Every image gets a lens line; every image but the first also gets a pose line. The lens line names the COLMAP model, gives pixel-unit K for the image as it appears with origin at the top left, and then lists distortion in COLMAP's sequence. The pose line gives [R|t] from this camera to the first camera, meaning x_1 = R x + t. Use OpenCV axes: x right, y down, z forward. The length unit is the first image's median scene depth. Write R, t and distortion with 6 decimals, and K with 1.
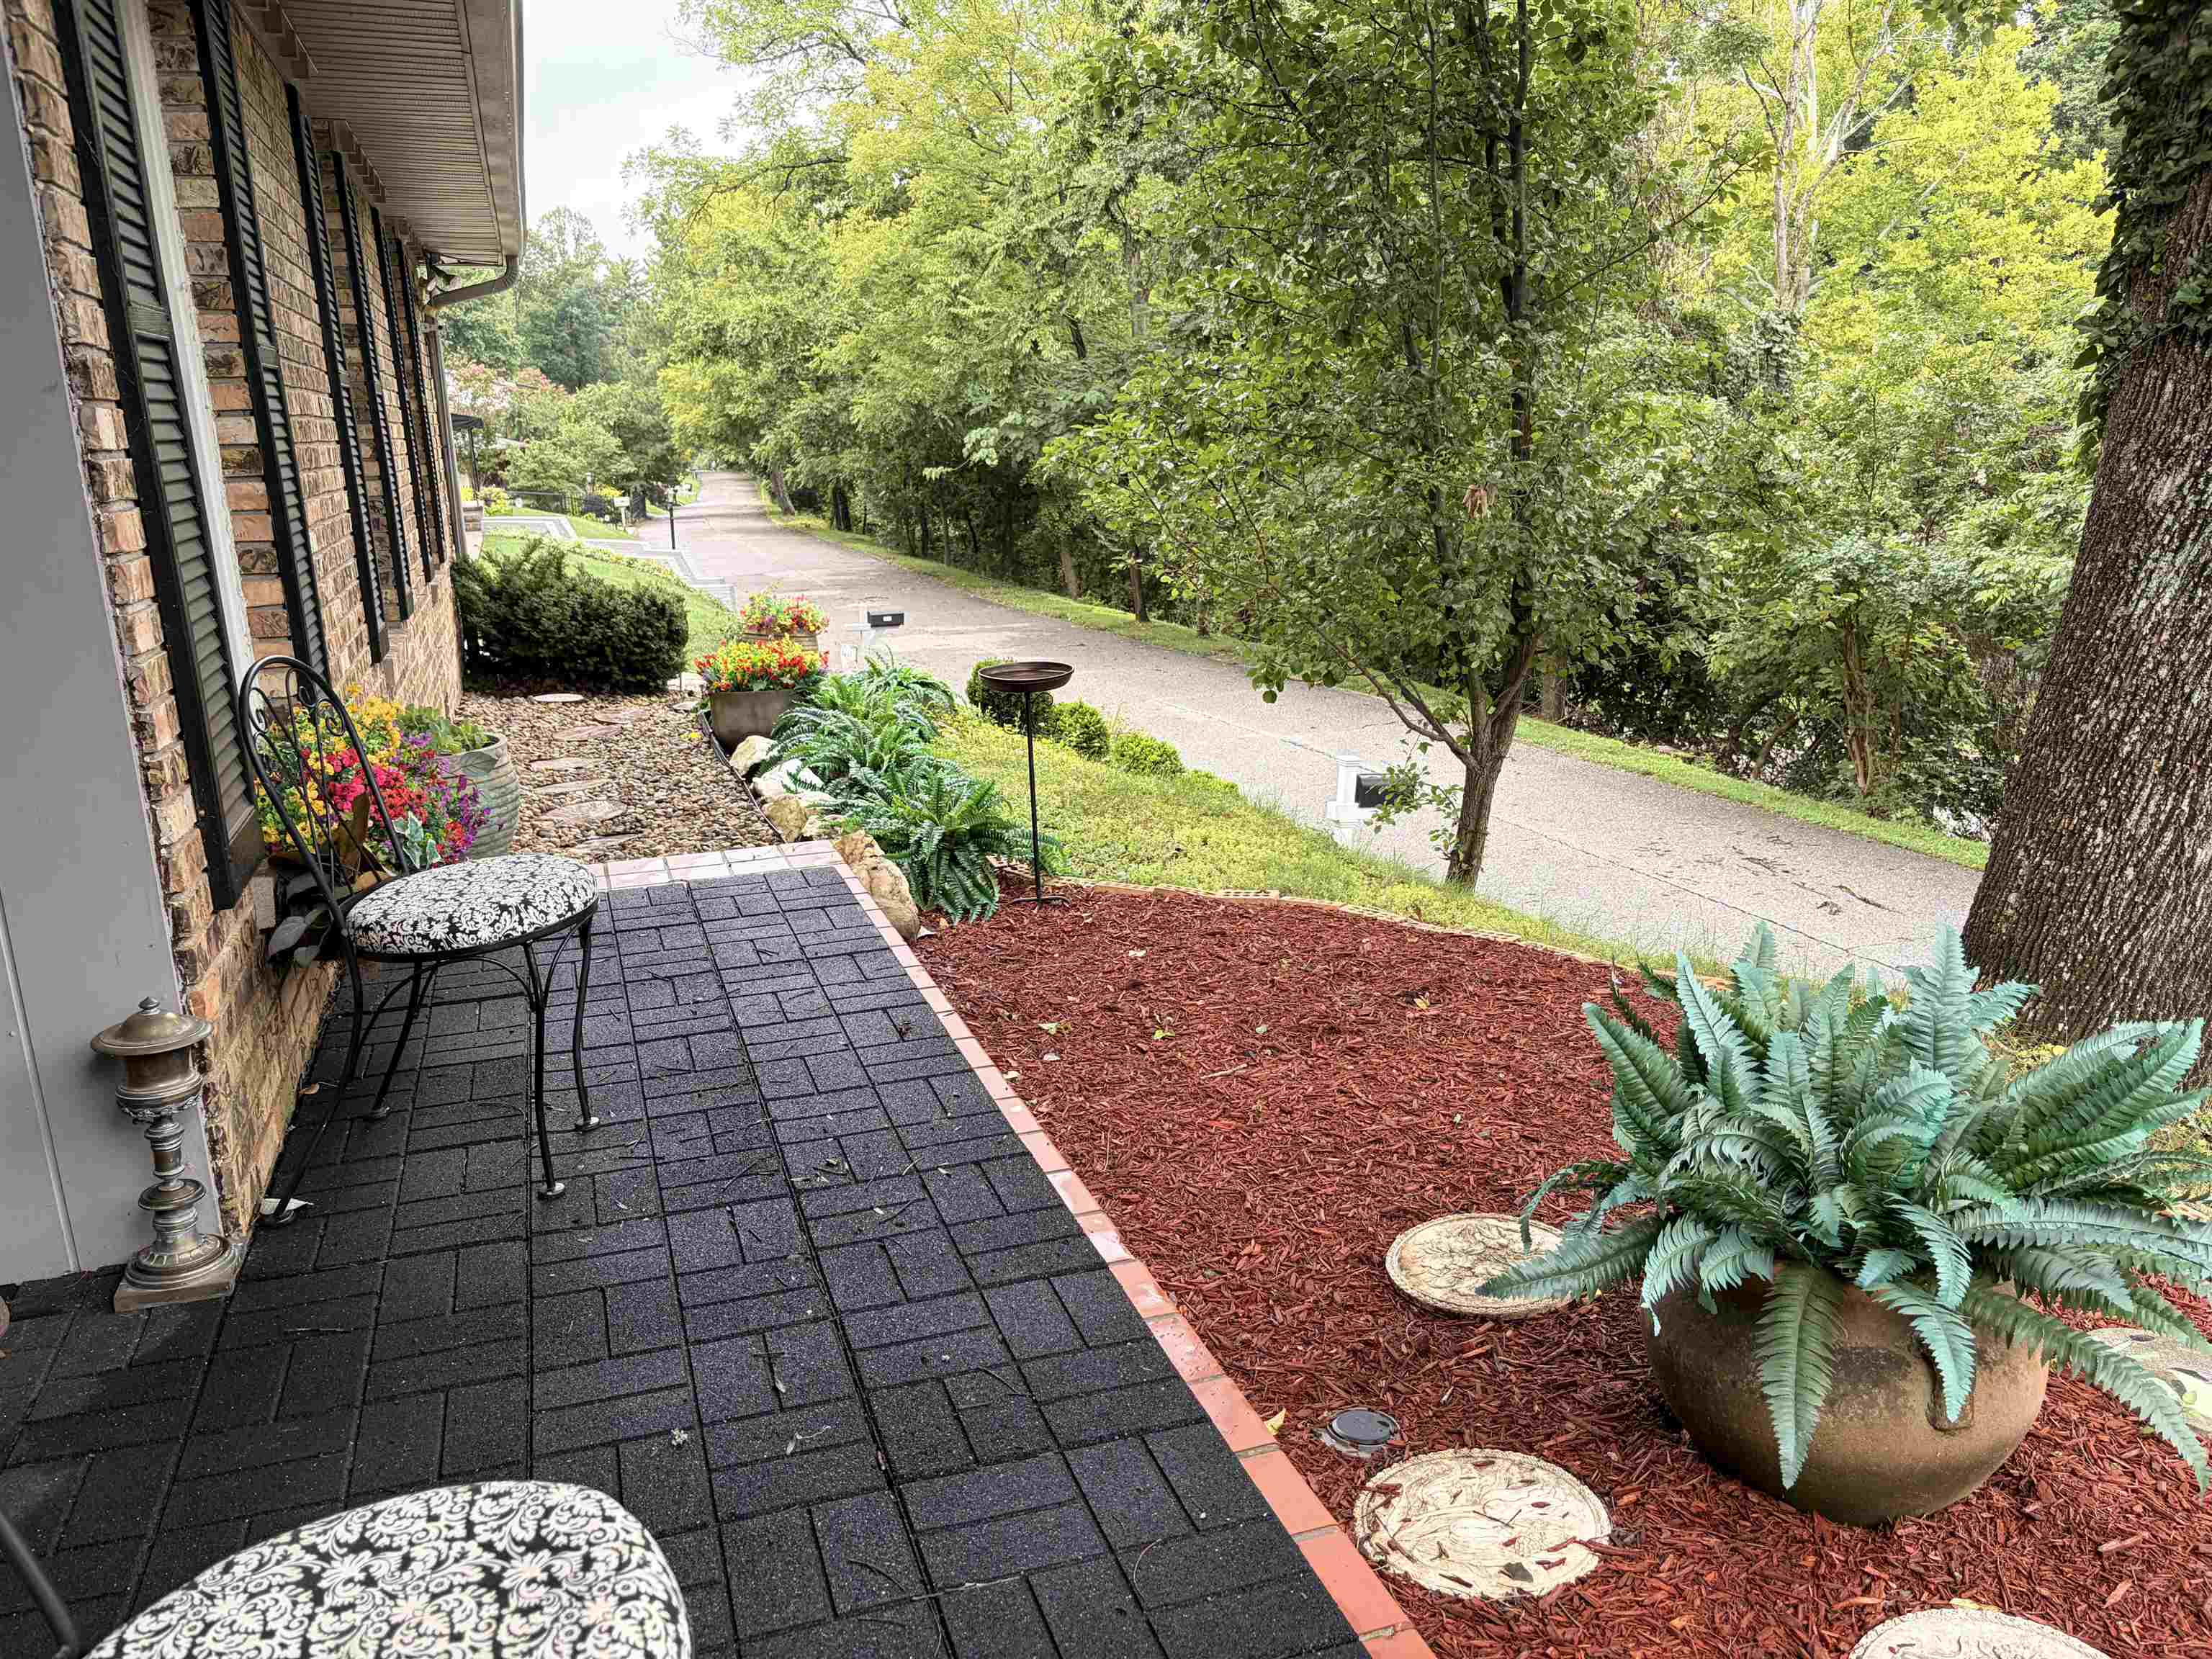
lens RADIAL K [[1700.1, 0, 1108.5], [0, 1700.1, 841.2], [0, 0, 1]] dist [0.040765, -0.026943]
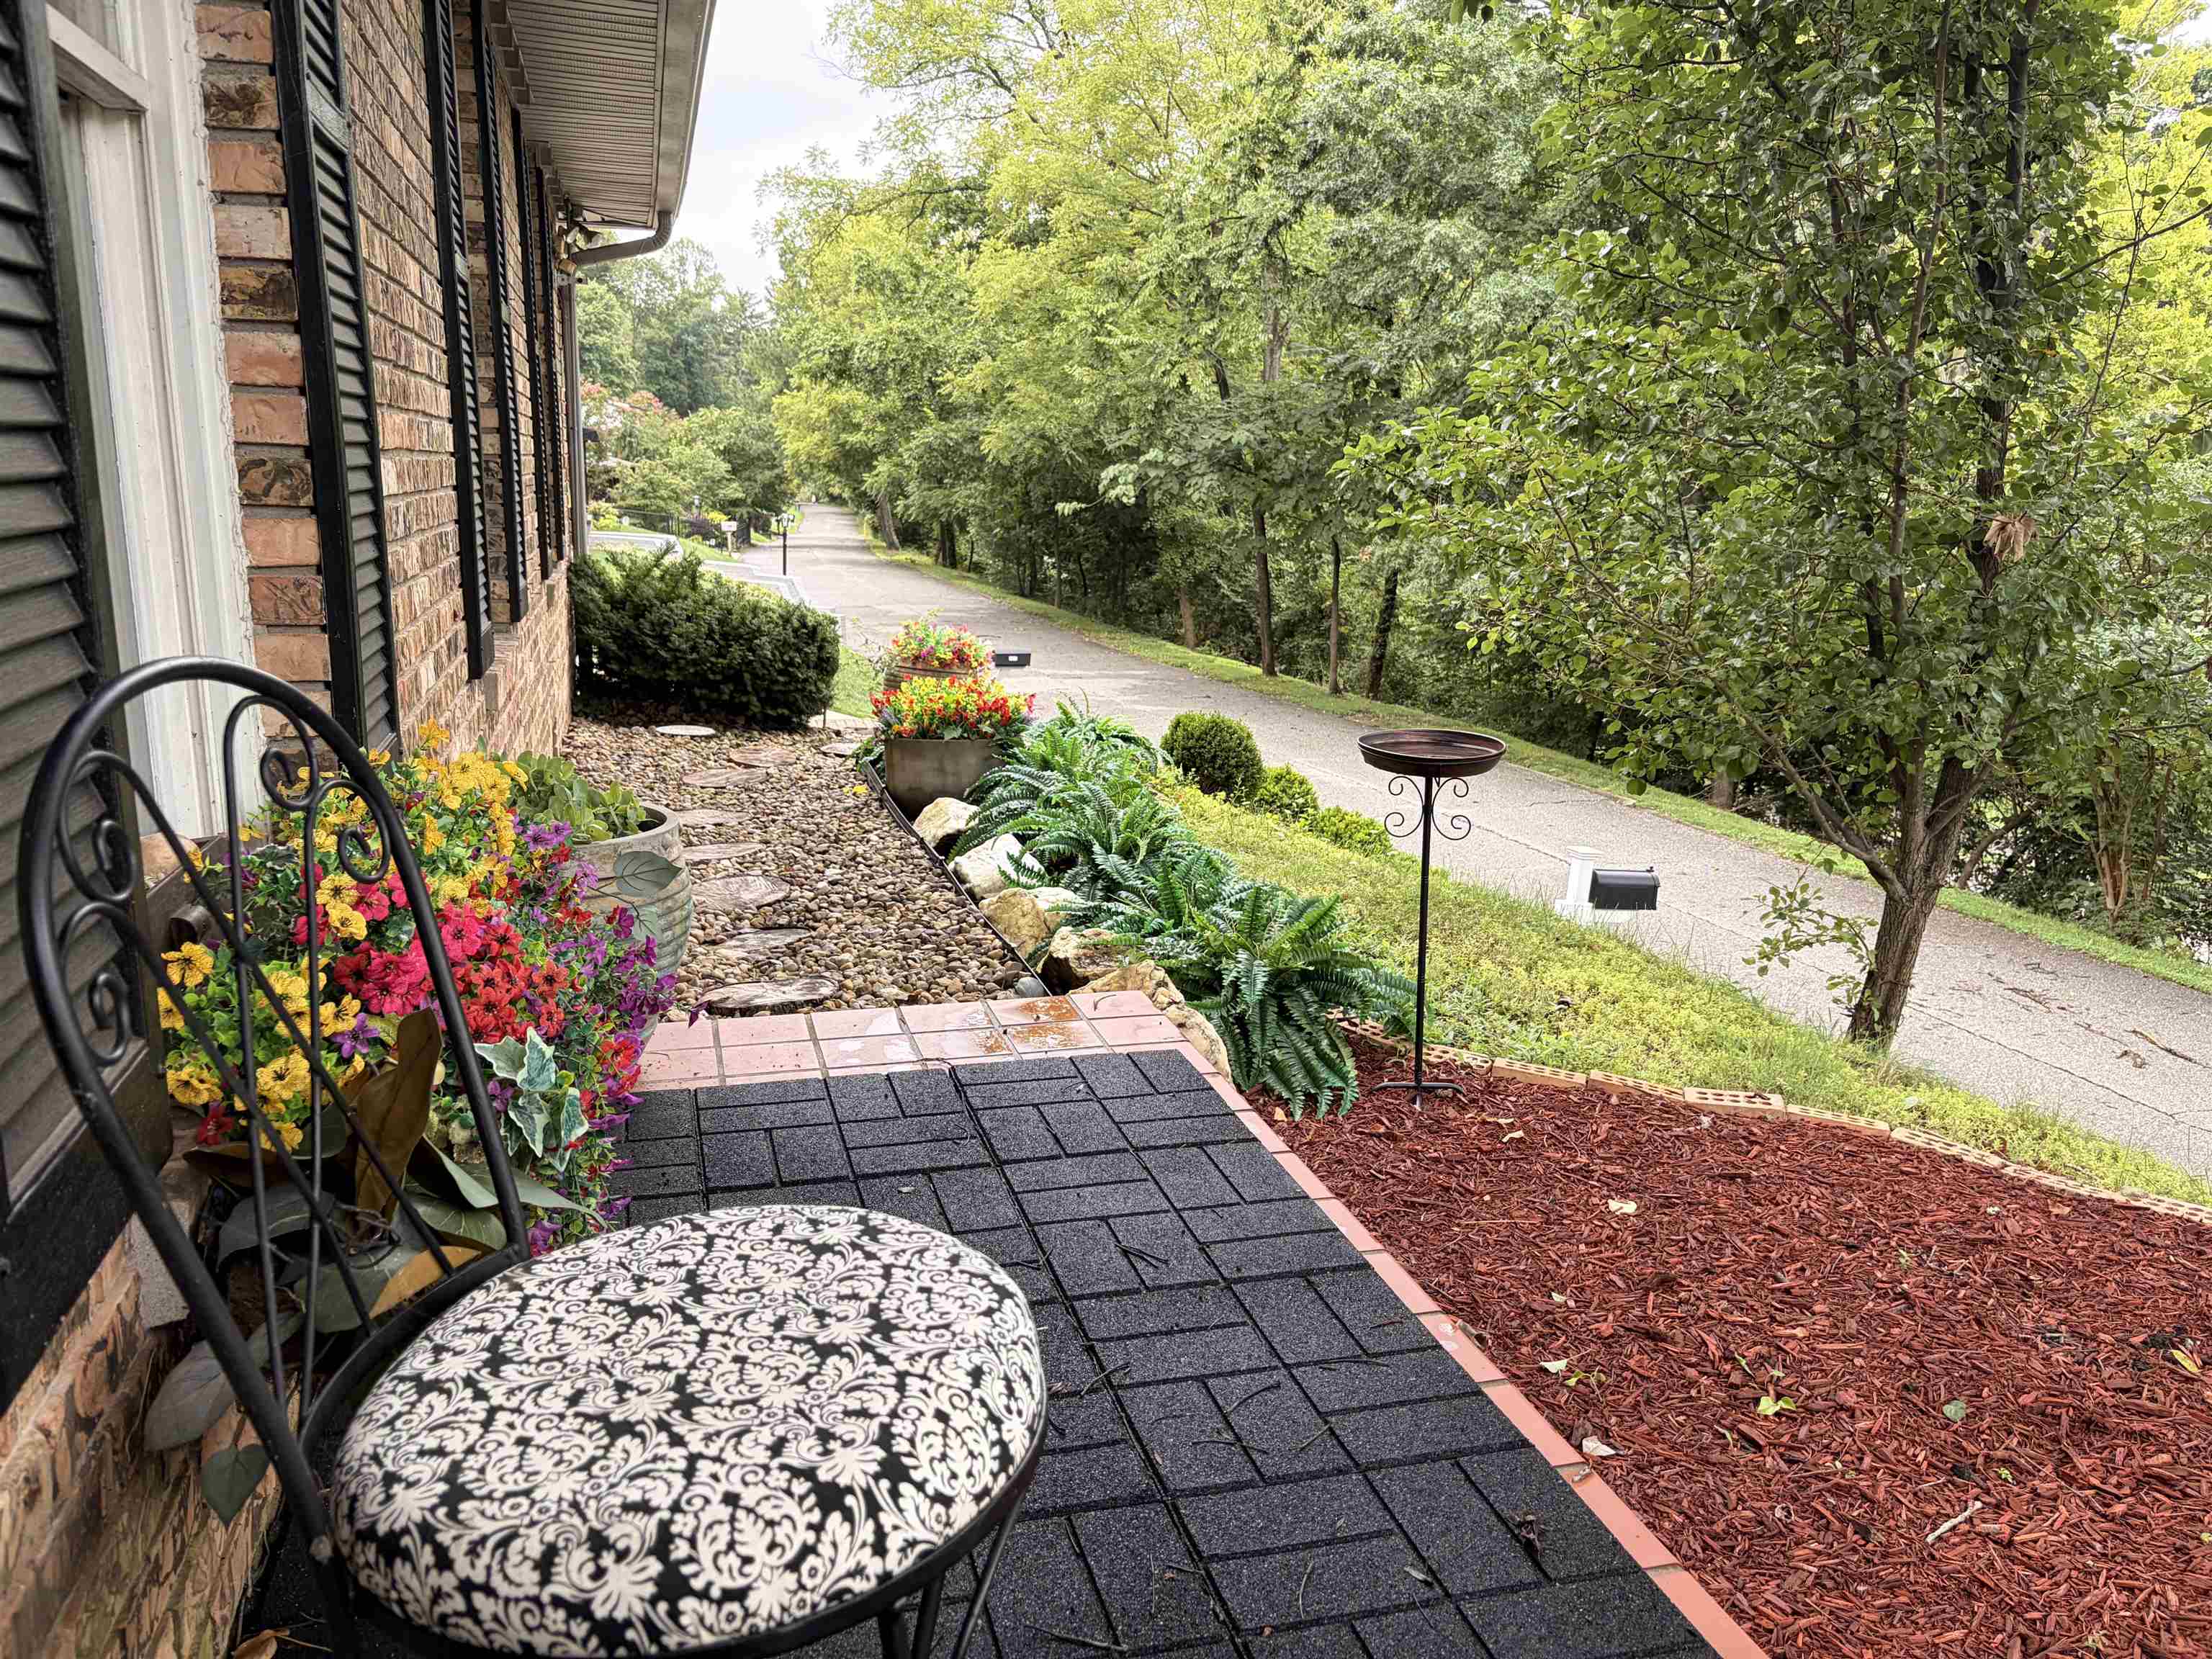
lens RADIAL K [[1700.1, 0, 1119.0], [0, 1700.1, 818.5], [0, 0, 1]] dist [0.040765, -0.026943]
pose [[0.997542, 0.059656, -0.036751, -0.085482], [-0.061154, 0.997282, -0.041106, -0.021791], [0.034199, 0.043252, 0.998479, 0.197179]]
